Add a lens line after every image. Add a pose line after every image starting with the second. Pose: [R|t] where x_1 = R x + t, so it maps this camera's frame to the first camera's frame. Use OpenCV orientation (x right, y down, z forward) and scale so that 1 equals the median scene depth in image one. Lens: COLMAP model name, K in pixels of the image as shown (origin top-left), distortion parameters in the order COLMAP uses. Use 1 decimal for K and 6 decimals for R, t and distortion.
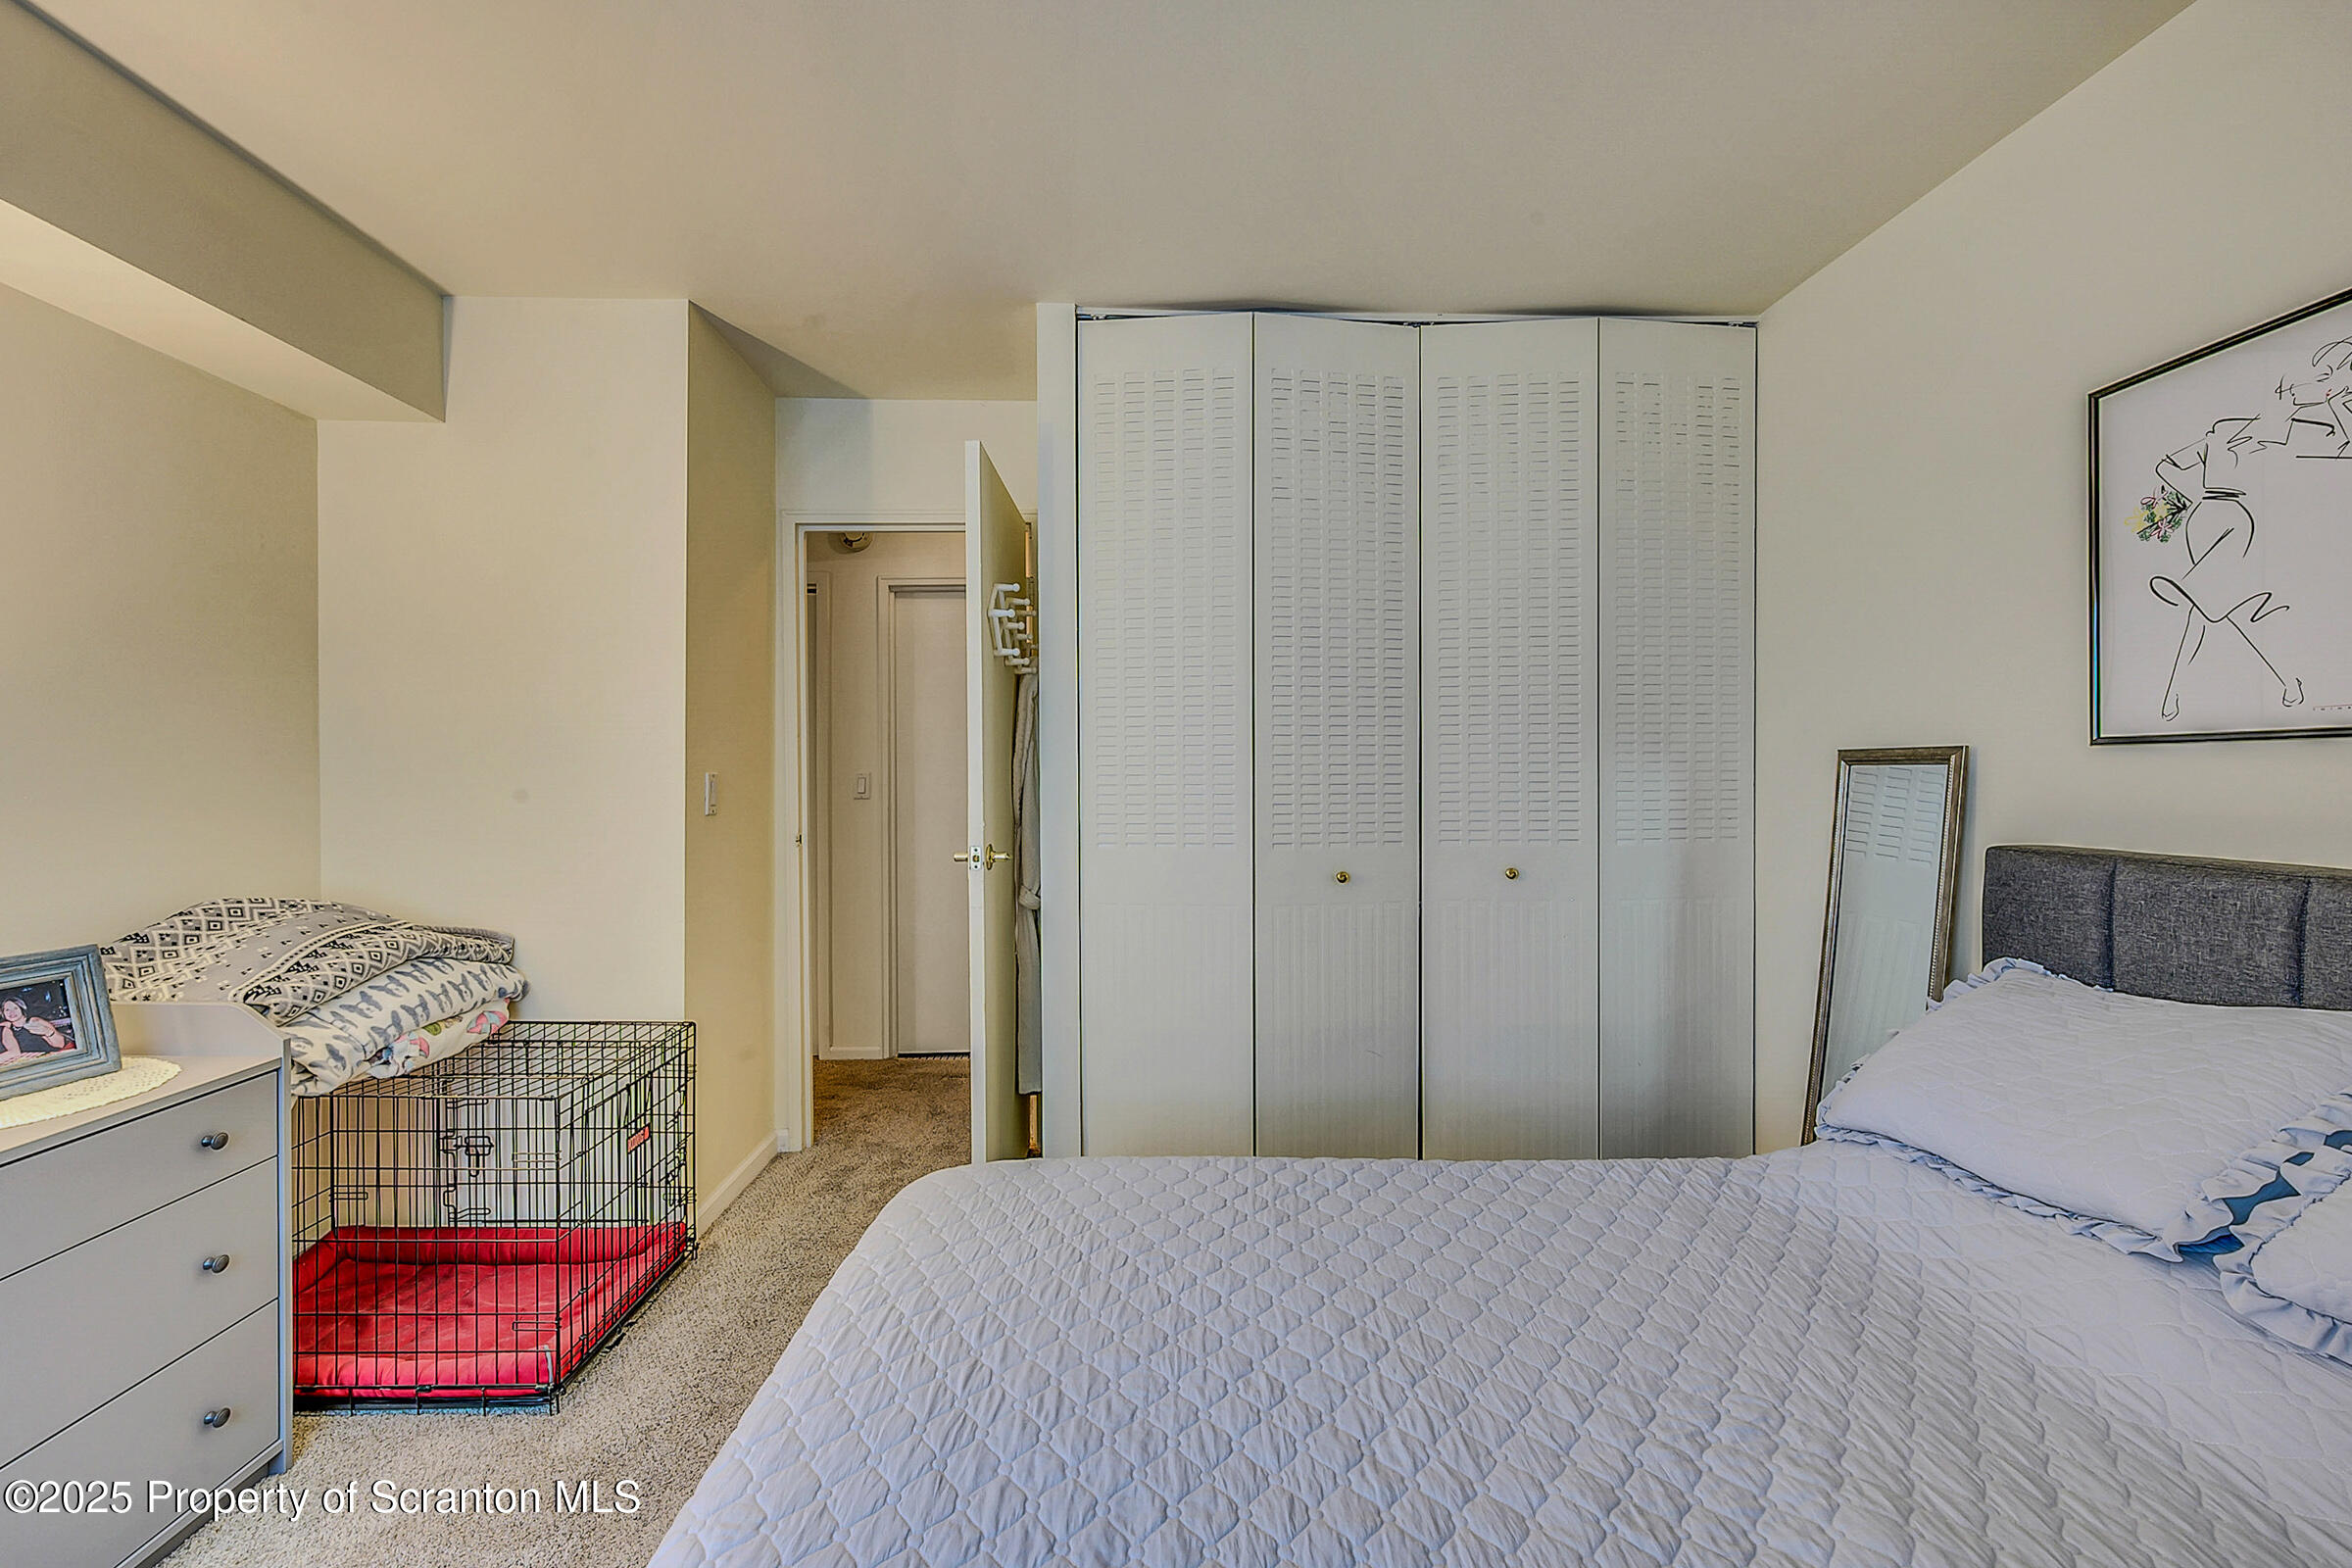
lens RADIAL K [[1125.3, 0, 1176.0], [0, 1125.3, 784.0], [0, 0, 1]] dist [0.000106, 0.000441]
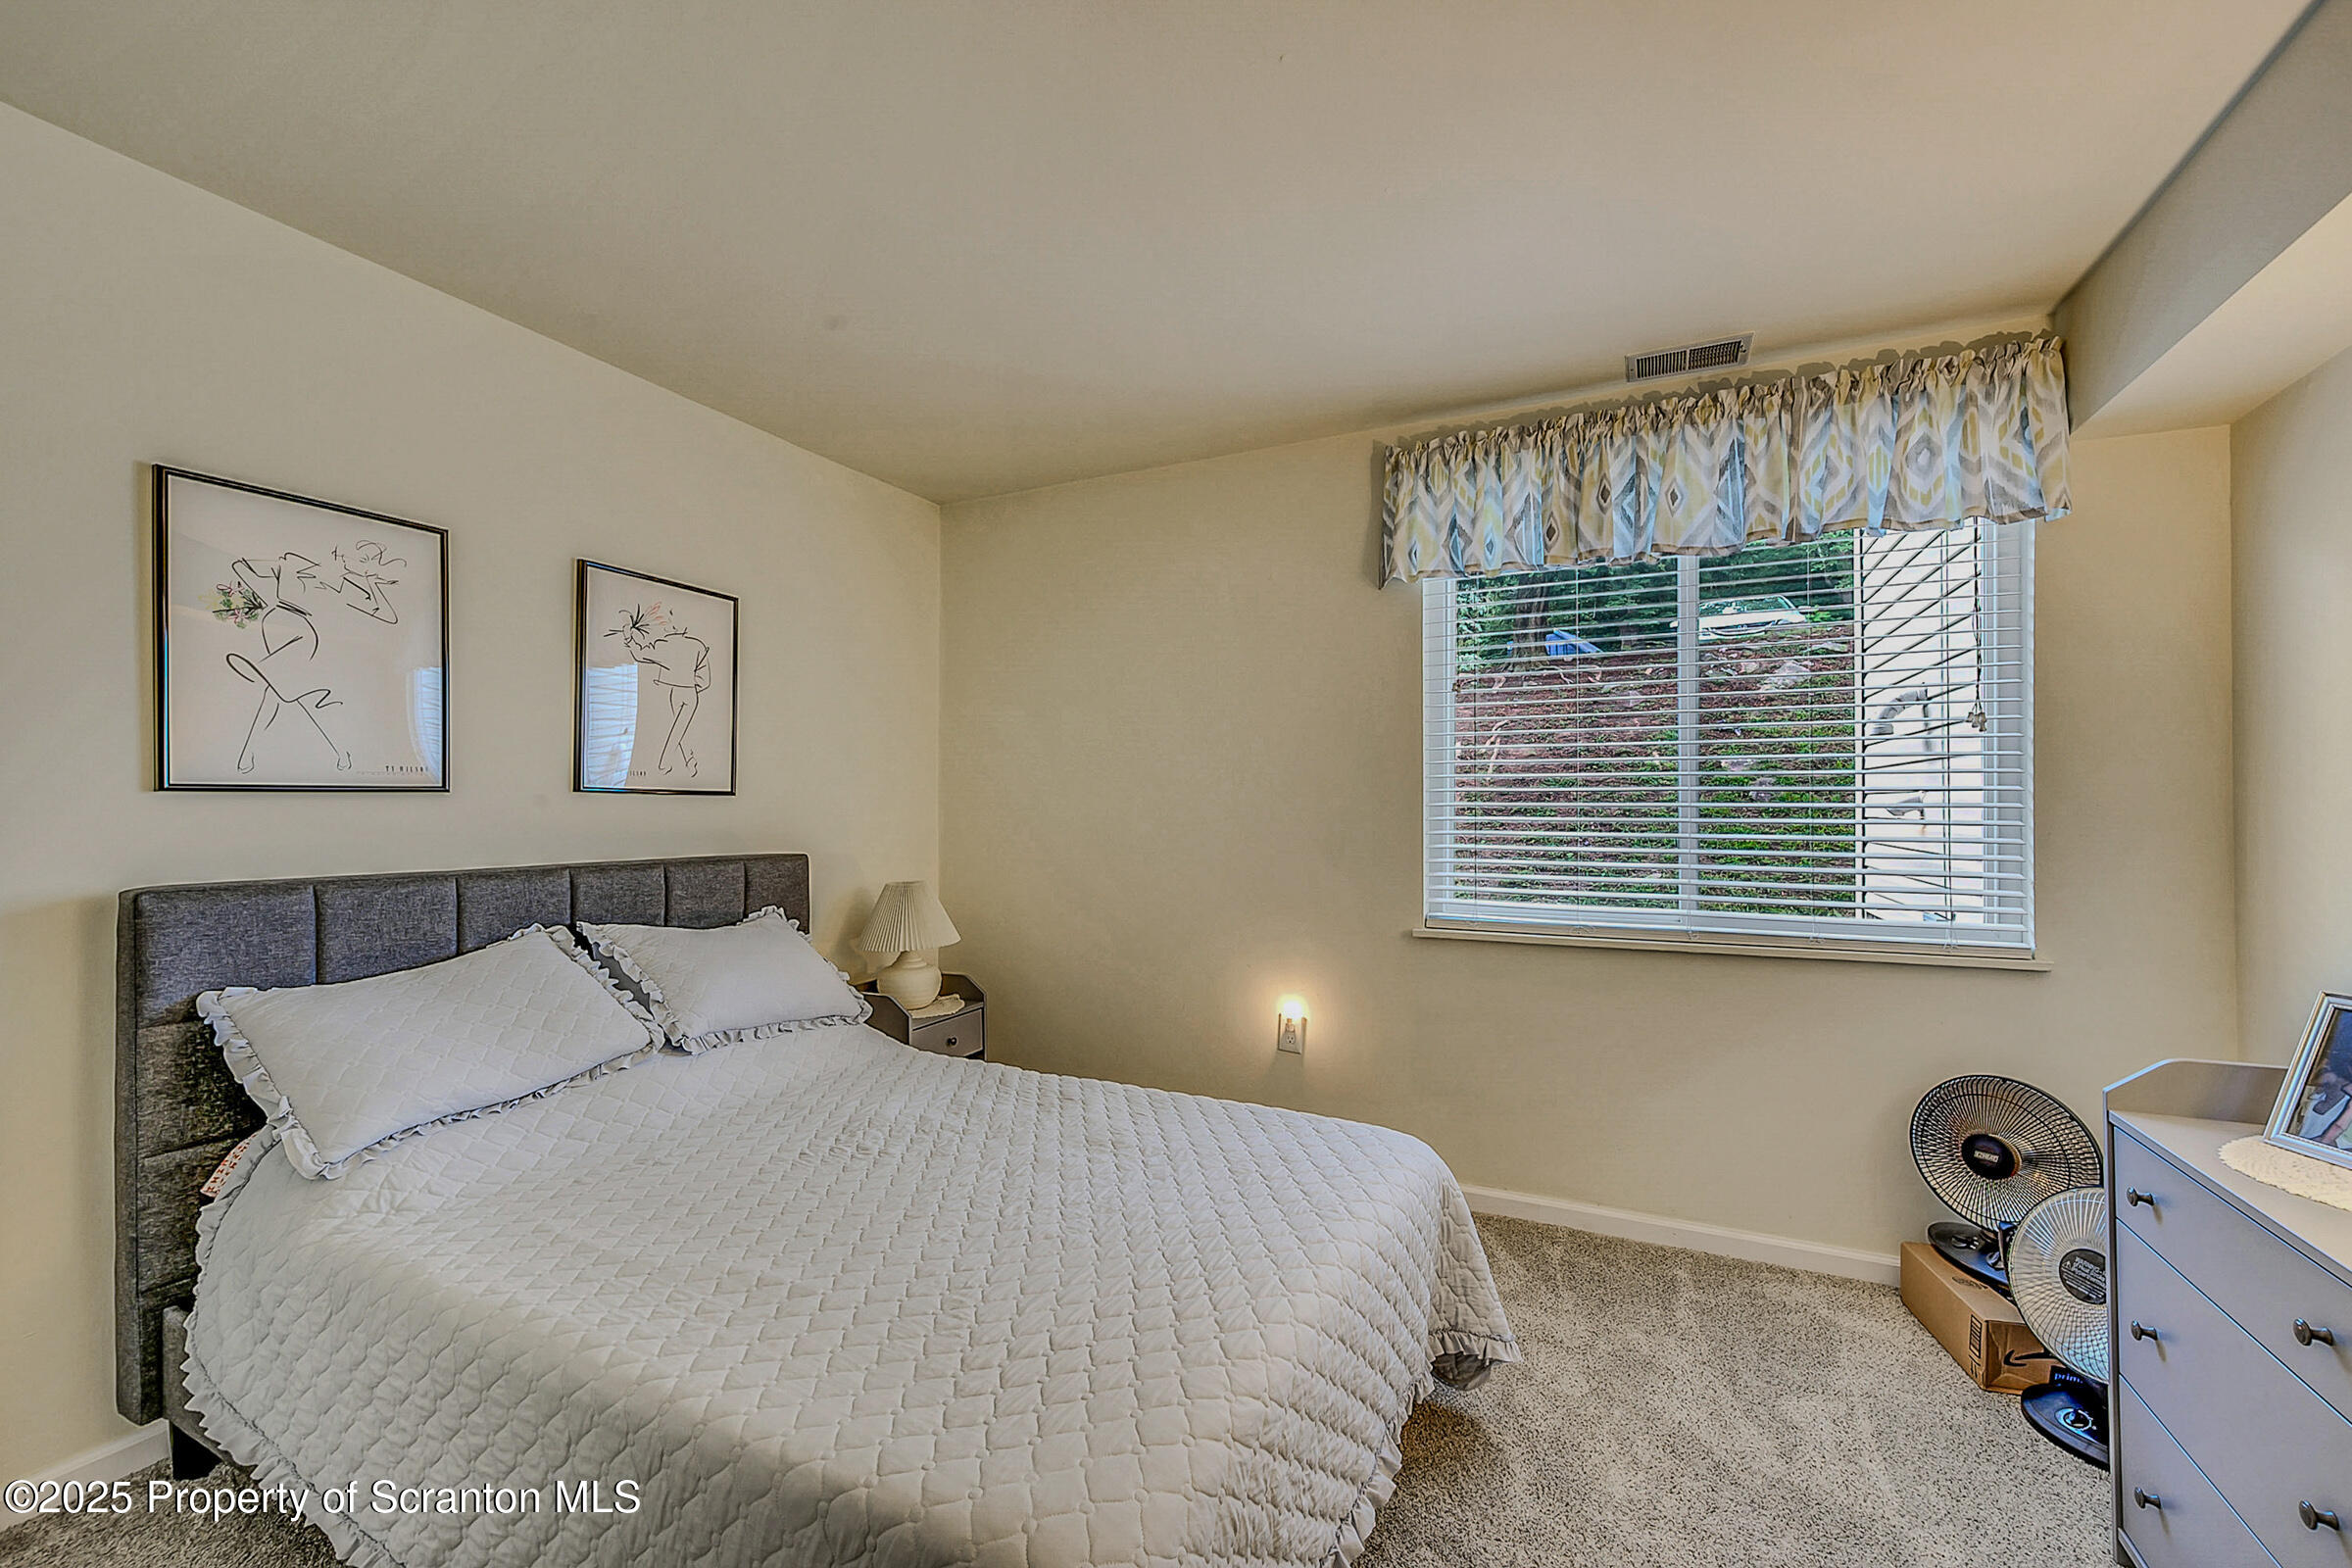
lens RADIAL K [[1125.3, 0, 1176.0], [0, 1125.3, 784.0], [0, 0, 1]] dist [0.000106, 0.000441]
pose [[-0.908050, 0.007185, 0.418799, -0.579044], [0.003206, 0.999943, -0.010203, -0.029148], [-0.418849, -0.007922, -0.908022, 1.731057]]
